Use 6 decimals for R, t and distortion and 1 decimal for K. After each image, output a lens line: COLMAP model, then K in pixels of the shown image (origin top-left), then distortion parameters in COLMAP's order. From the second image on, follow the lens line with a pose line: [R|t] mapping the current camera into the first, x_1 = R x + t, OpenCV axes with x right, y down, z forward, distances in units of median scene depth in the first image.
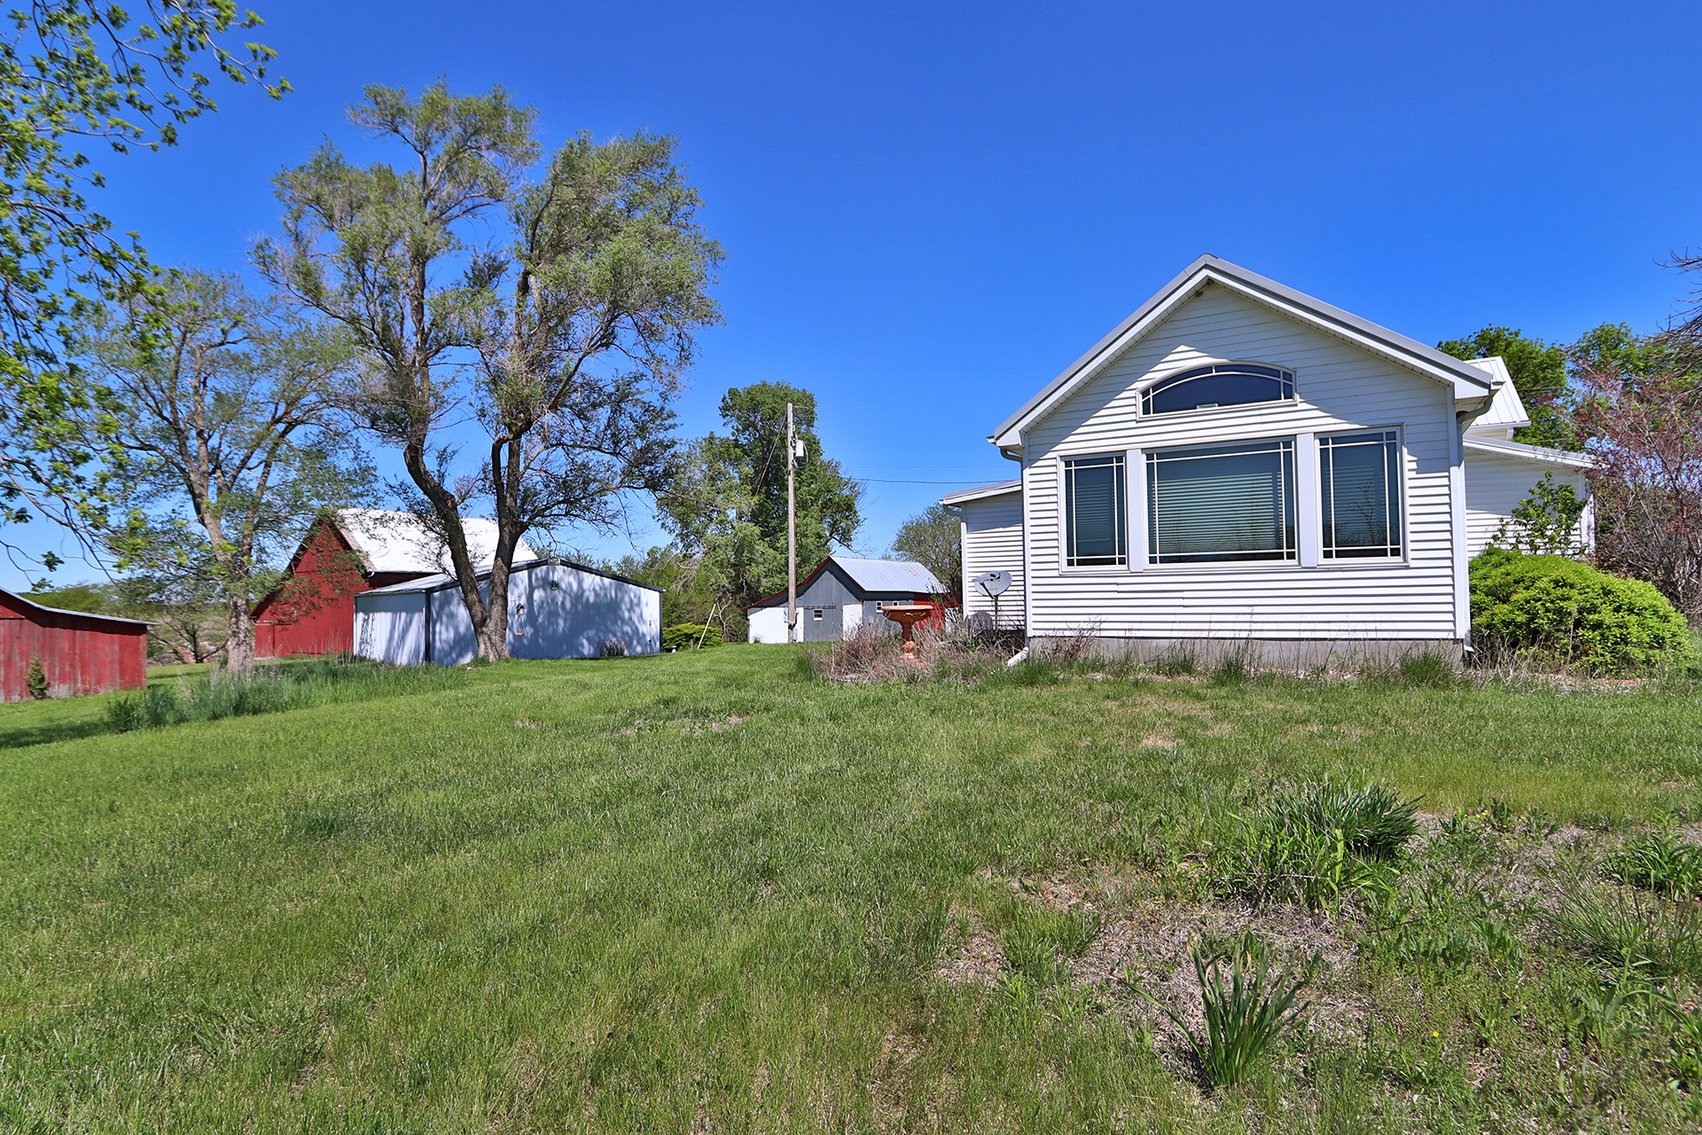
lens RADIAL K [[868.3, 0, 825.8], [0, 868.3, 566.7], [0, 0, 1]] dist [-0.032833, 0.011488]
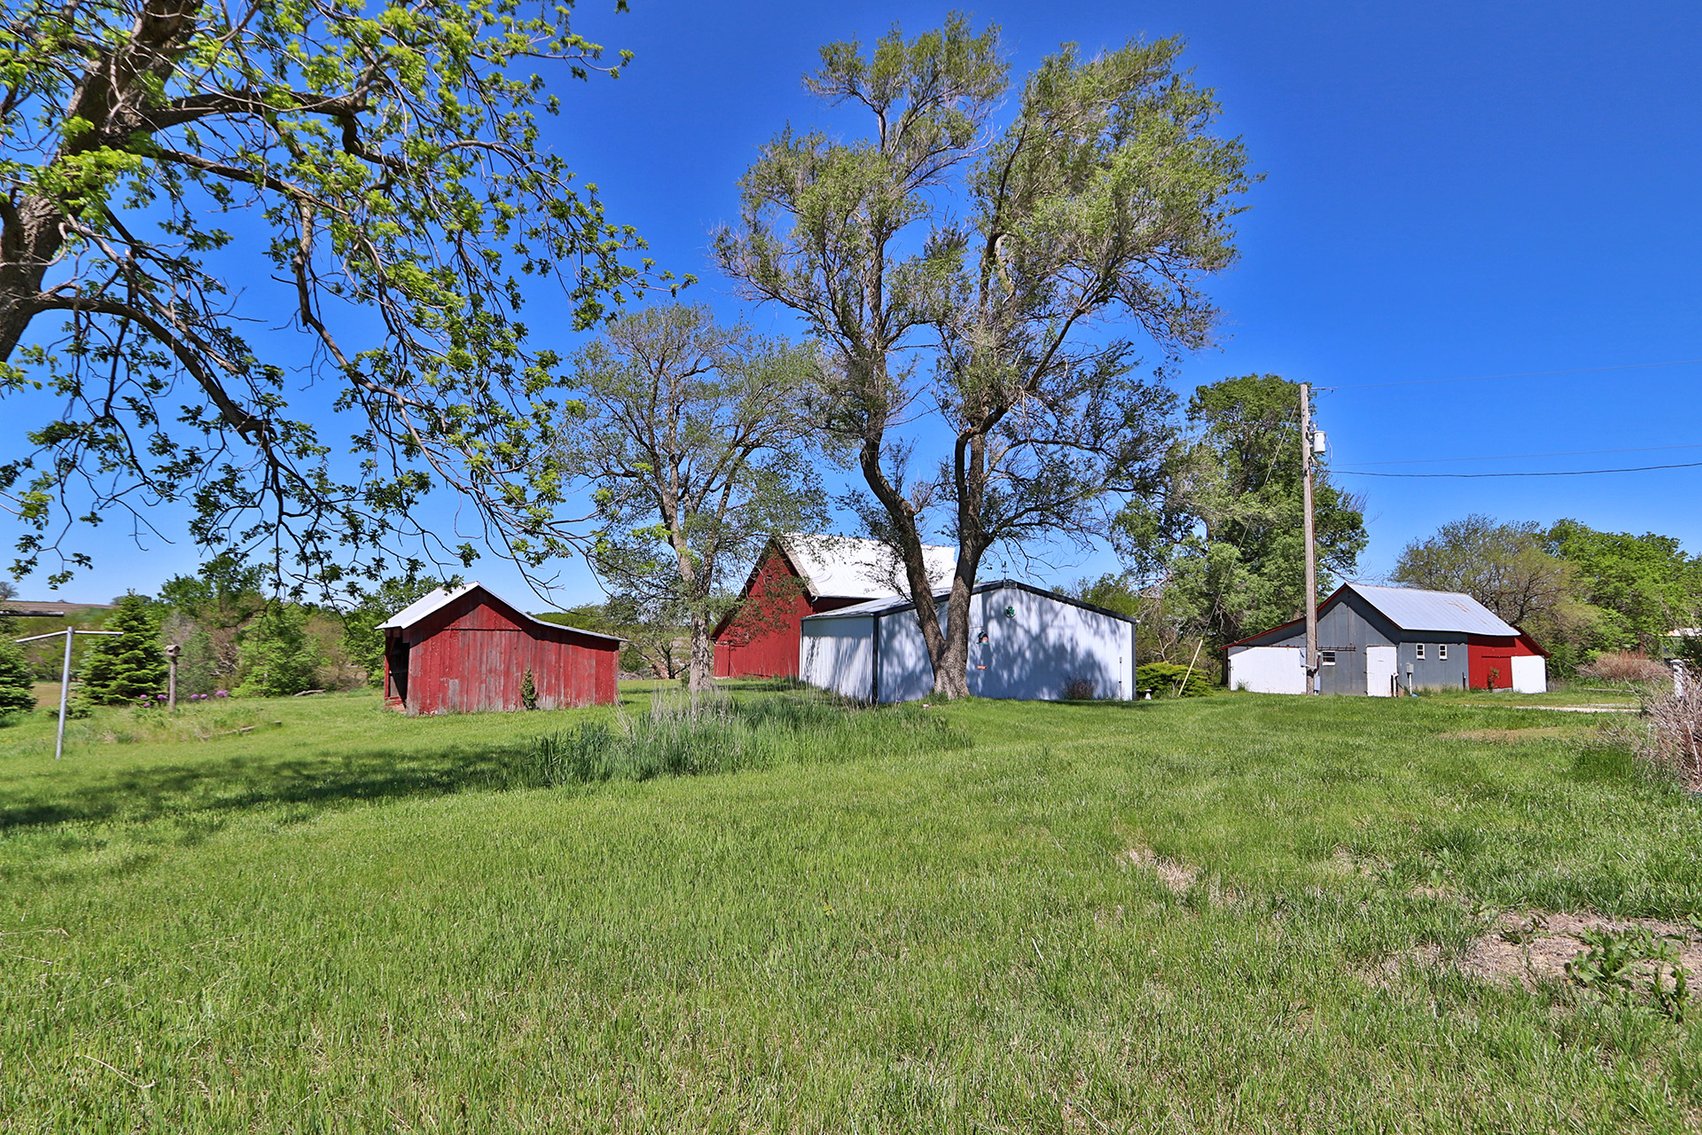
lens RADIAL K [[868.3, 0, 825.8], [0, 868.3, 566.7], [0, 0, 1]] dist [-0.032833, 0.011488]
pose [[0.893807, -0.002136, -0.448447, -0.110775], [-0.015438, 0.999249, -0.035528, 0.012148], [0.448186, 0.038678, 0.893103, 0.177128]]
